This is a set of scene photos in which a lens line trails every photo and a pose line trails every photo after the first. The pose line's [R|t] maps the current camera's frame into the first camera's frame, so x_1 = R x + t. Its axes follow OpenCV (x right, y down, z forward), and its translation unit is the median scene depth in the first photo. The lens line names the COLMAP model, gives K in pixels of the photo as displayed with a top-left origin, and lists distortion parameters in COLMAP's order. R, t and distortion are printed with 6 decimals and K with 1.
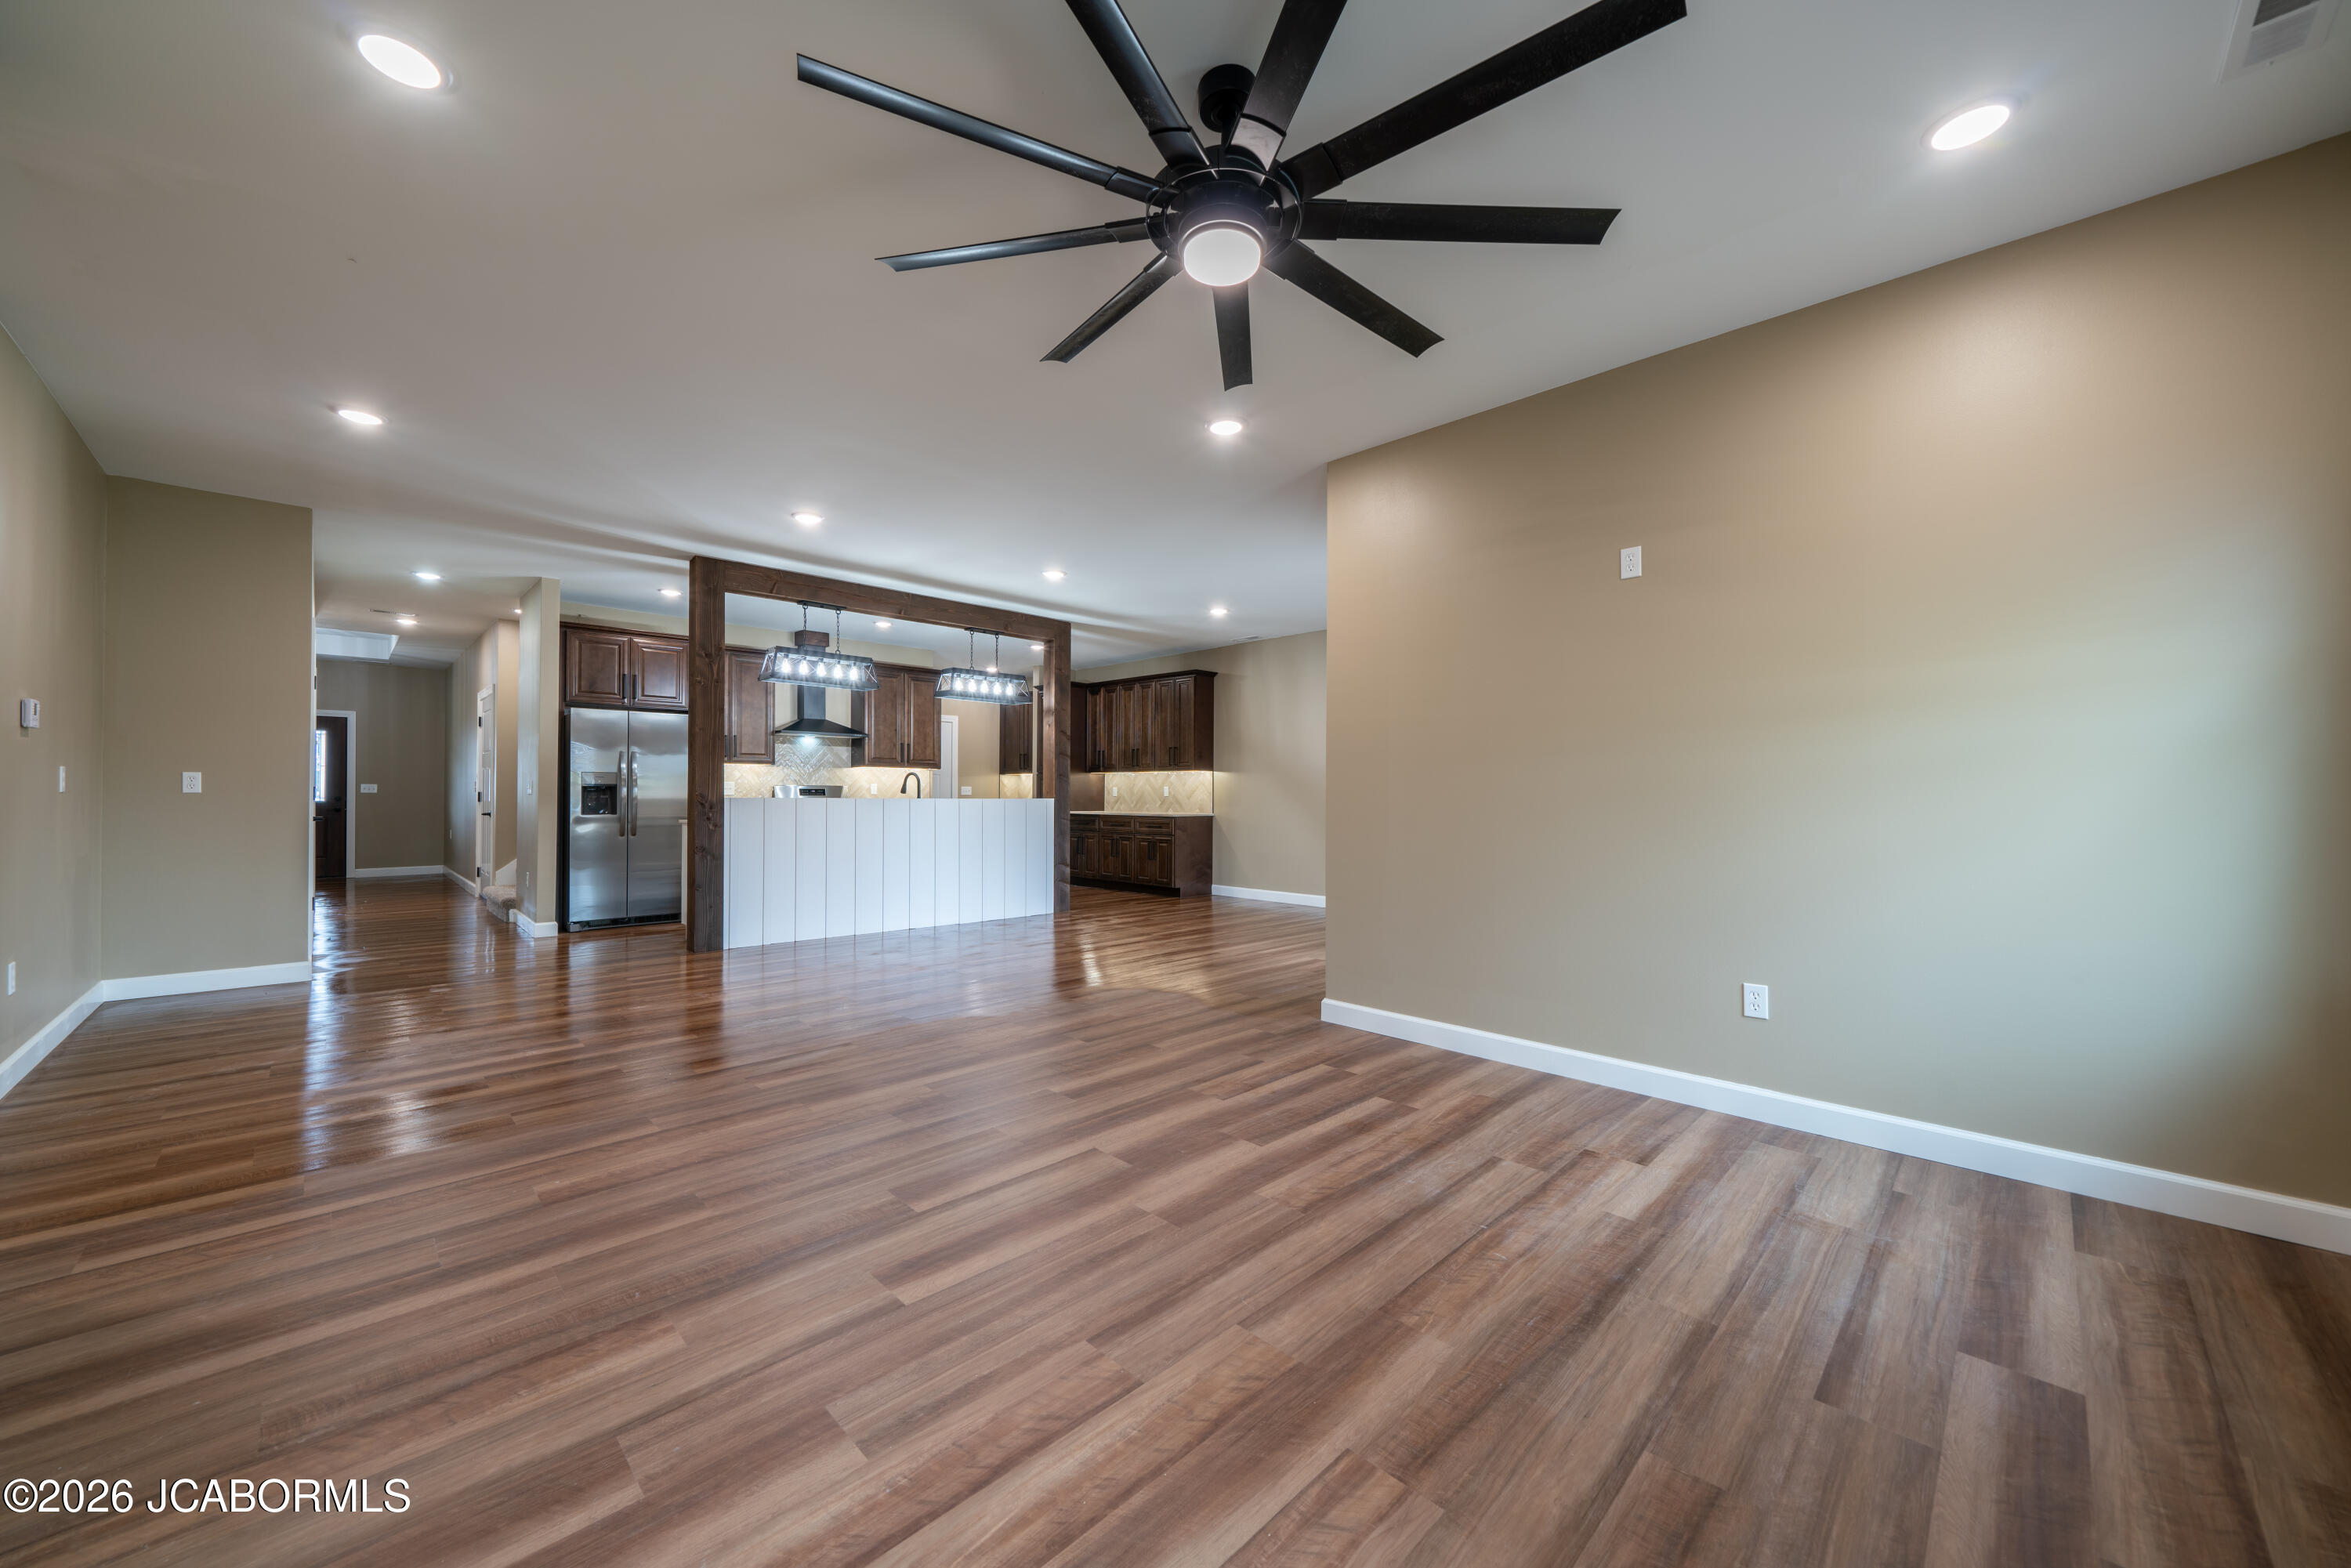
lens RADIAL K [[853.7, 0, 1160.5], [0, 853.7, 789.2], [0, 0, 1]] dist [-0.009986, 0.000206]
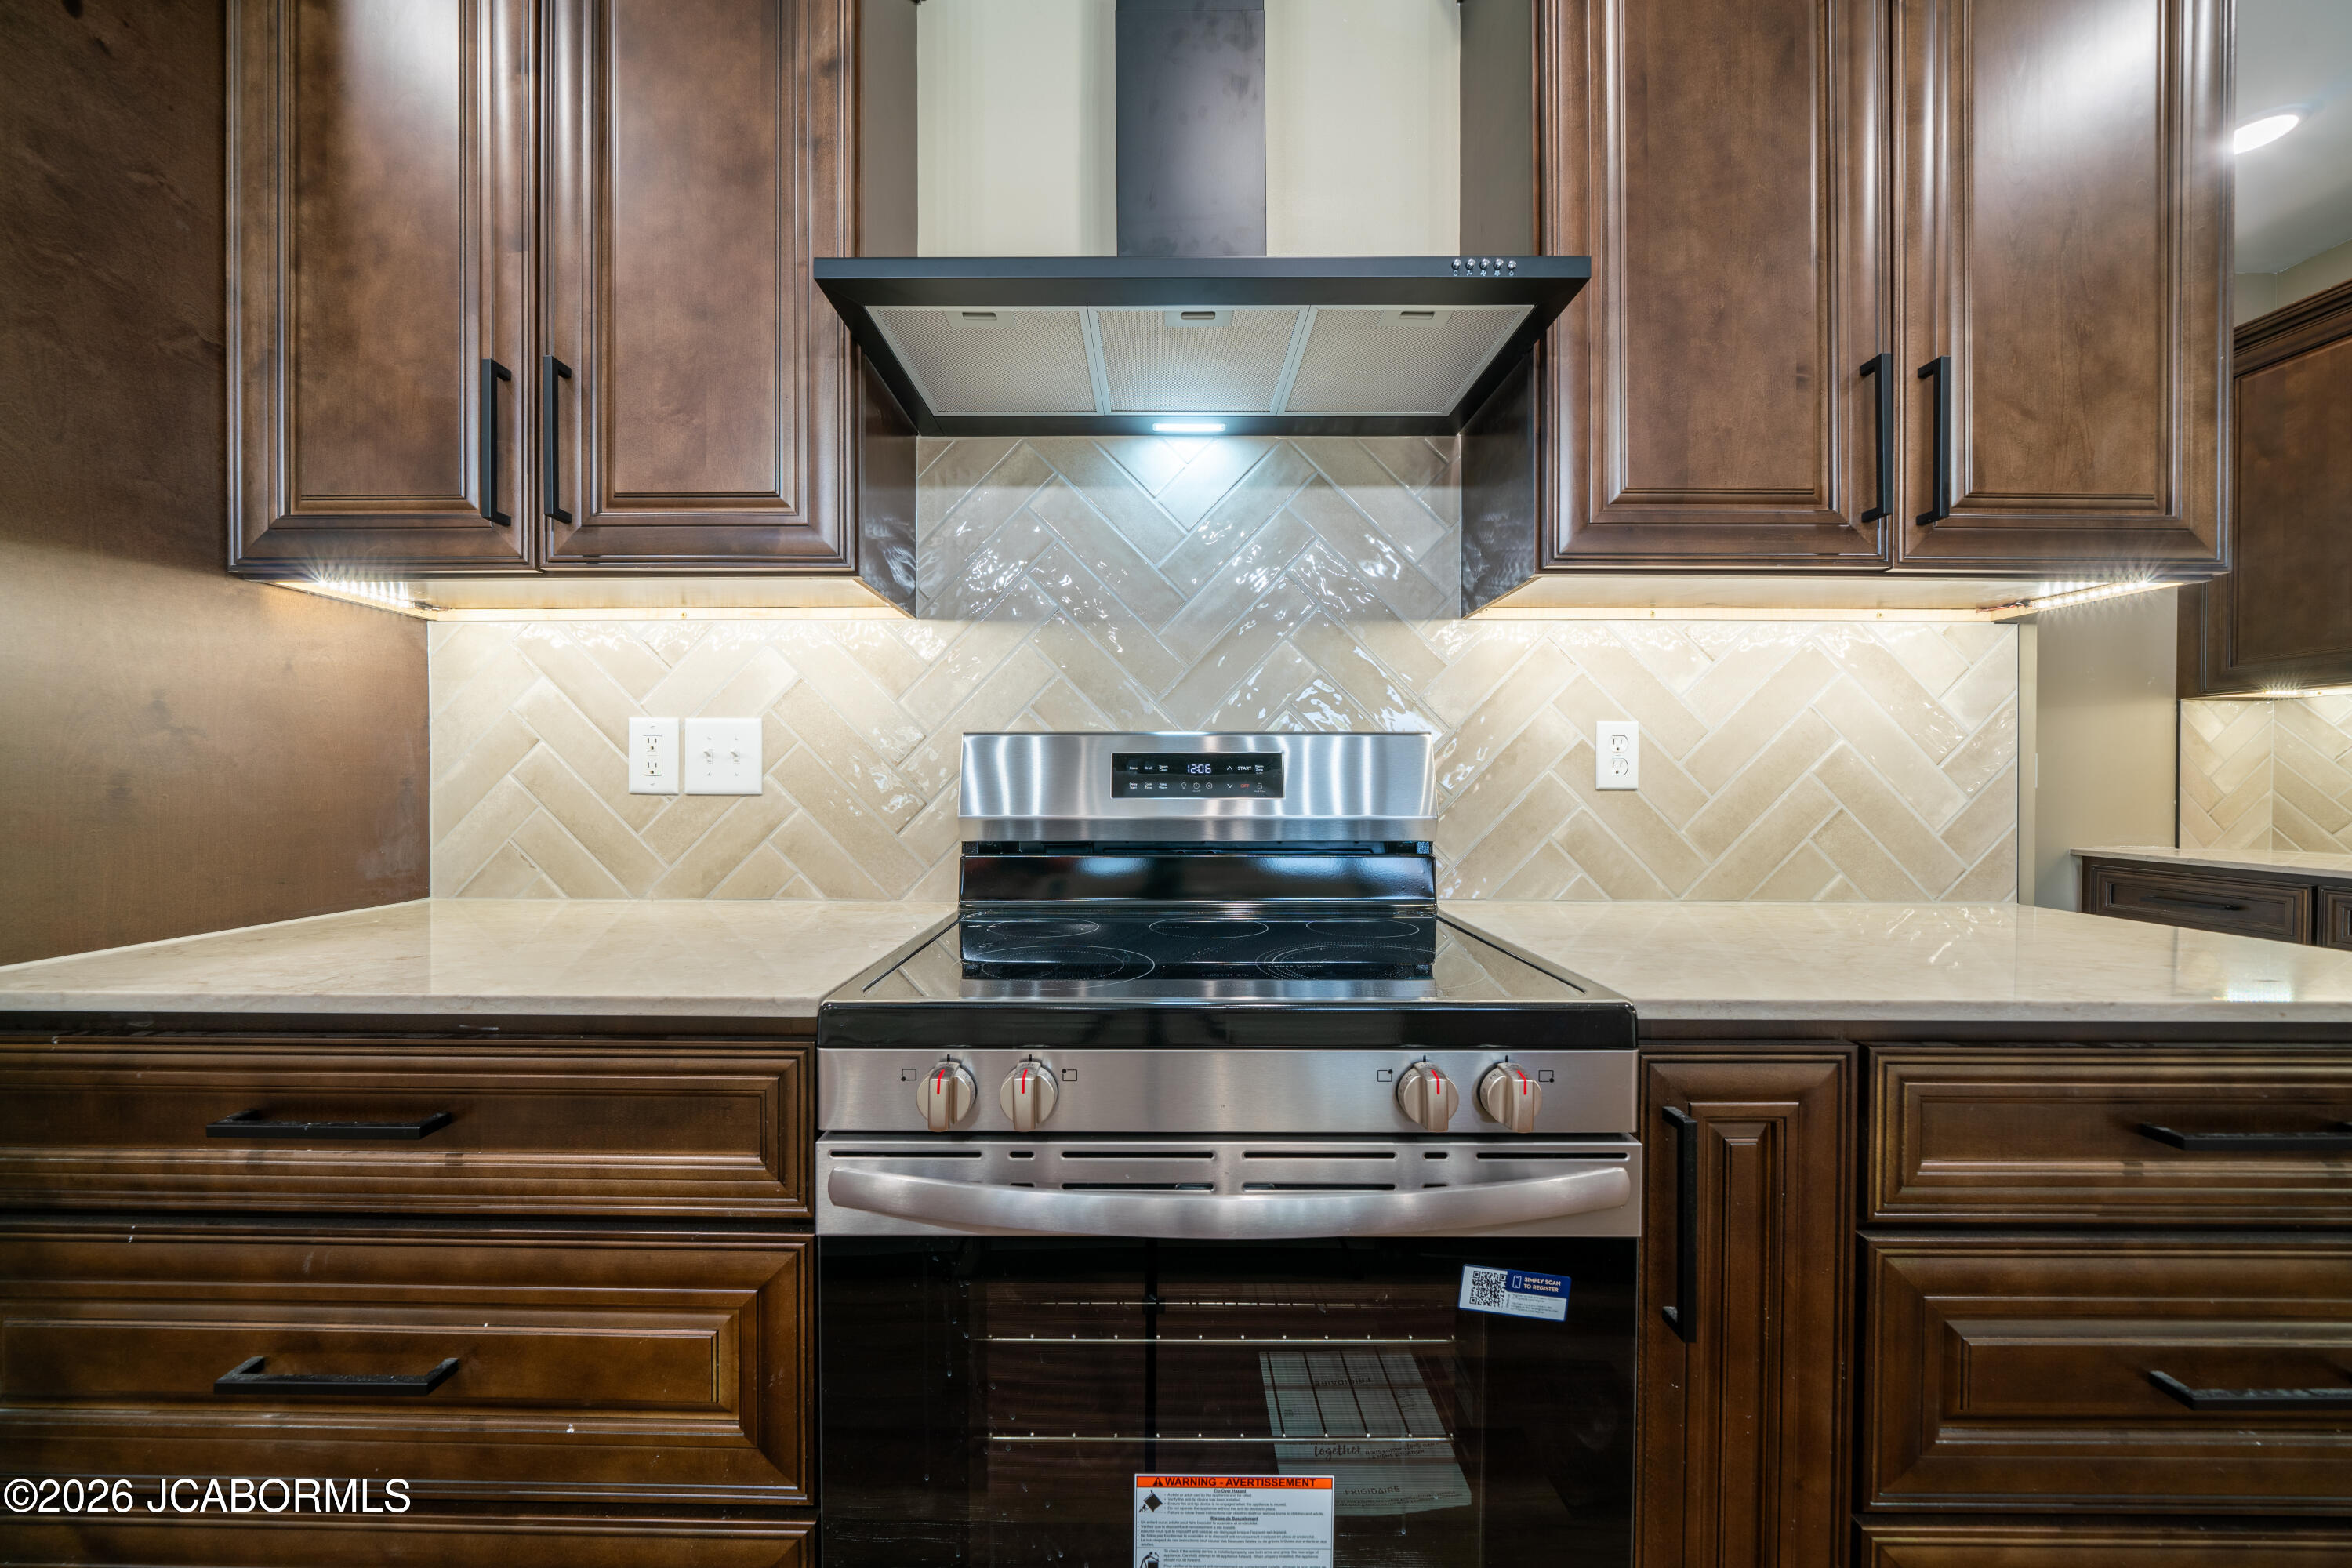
lens RADIAL K [[854.1, 0, 1161.0], [0, 854.1, 789.2], [0, 0, 1]] dist [-0.009986, 0.000206]
pose [[0.713611, 0.003050, -0.700535, -0.286325], [0.004145, 0.999955, 0.008576, 0.004064], [0.700530, -0.009024, 0.713566, 0.830138]]
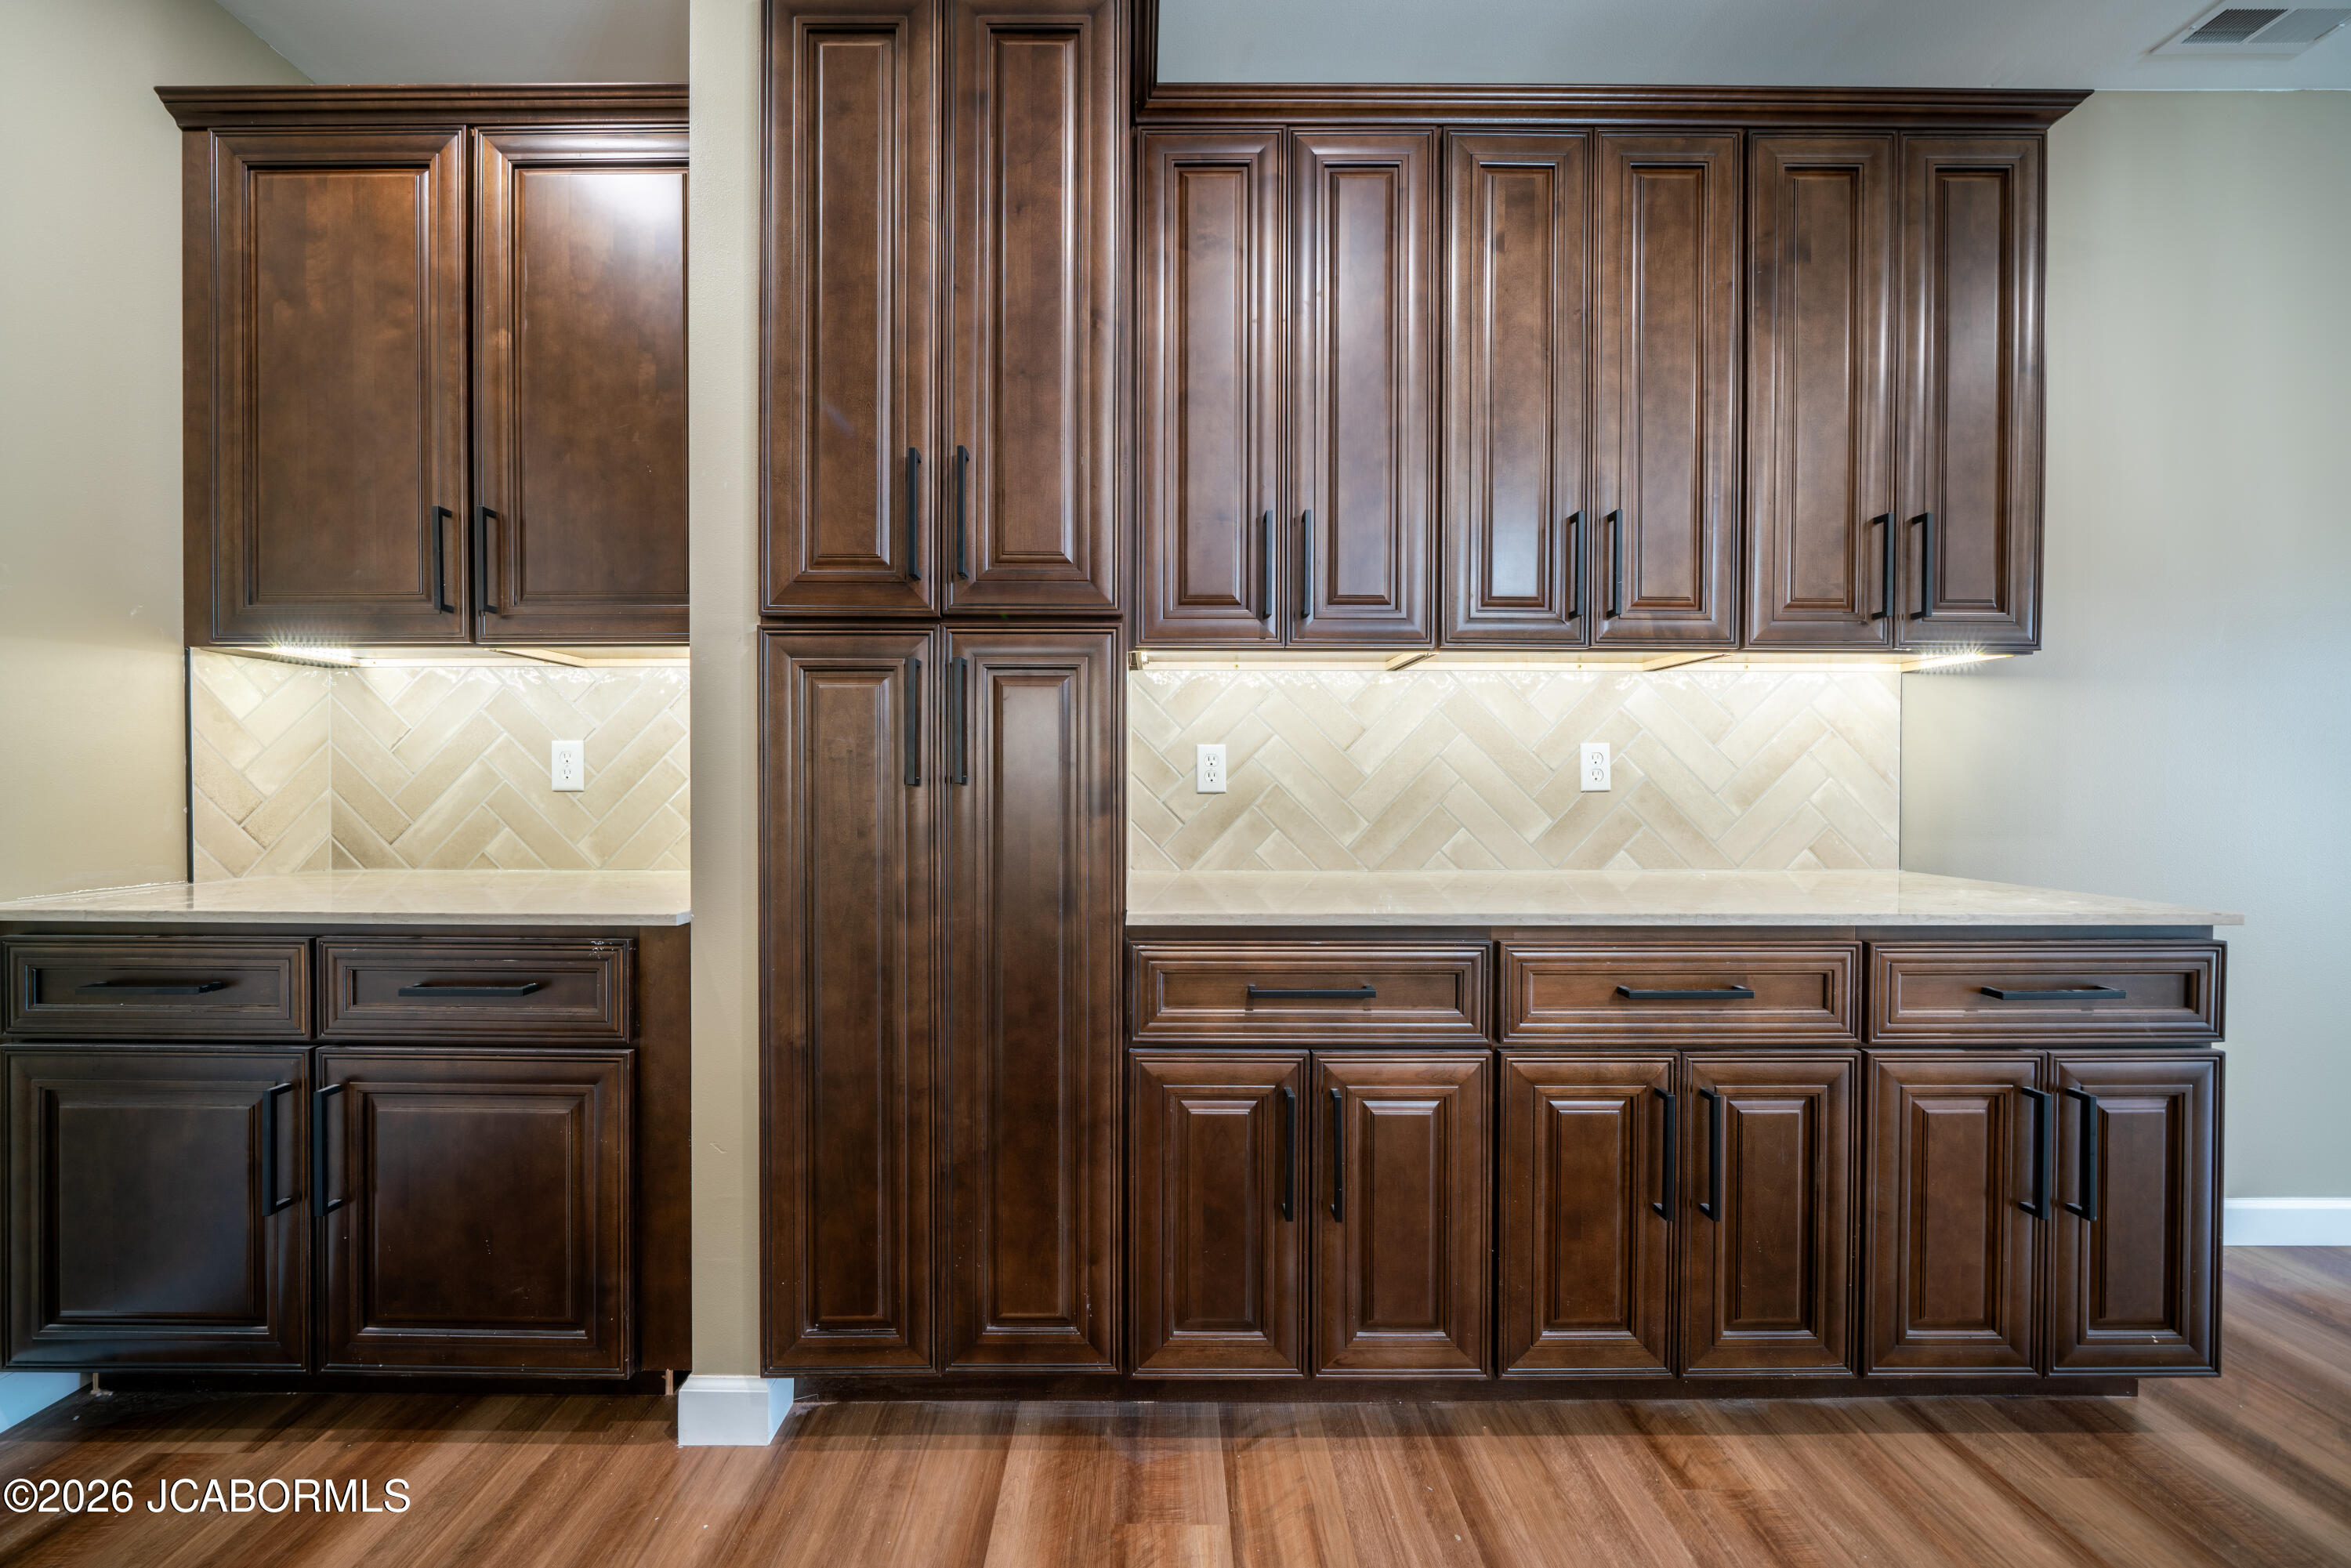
lens RADIAL K [[865.4, 0, 1151.9], [0, 865.4, 784.3], [0, 0, 1]] dist [-0.001047, -0.000081]
pose [[0.705572, -0.010713, 0.708557, -0.224343], [0.000543, 0.999894, 0.014576, 0.004147], [-0.708638, -0.009899, 0.705503, 1.001333]]
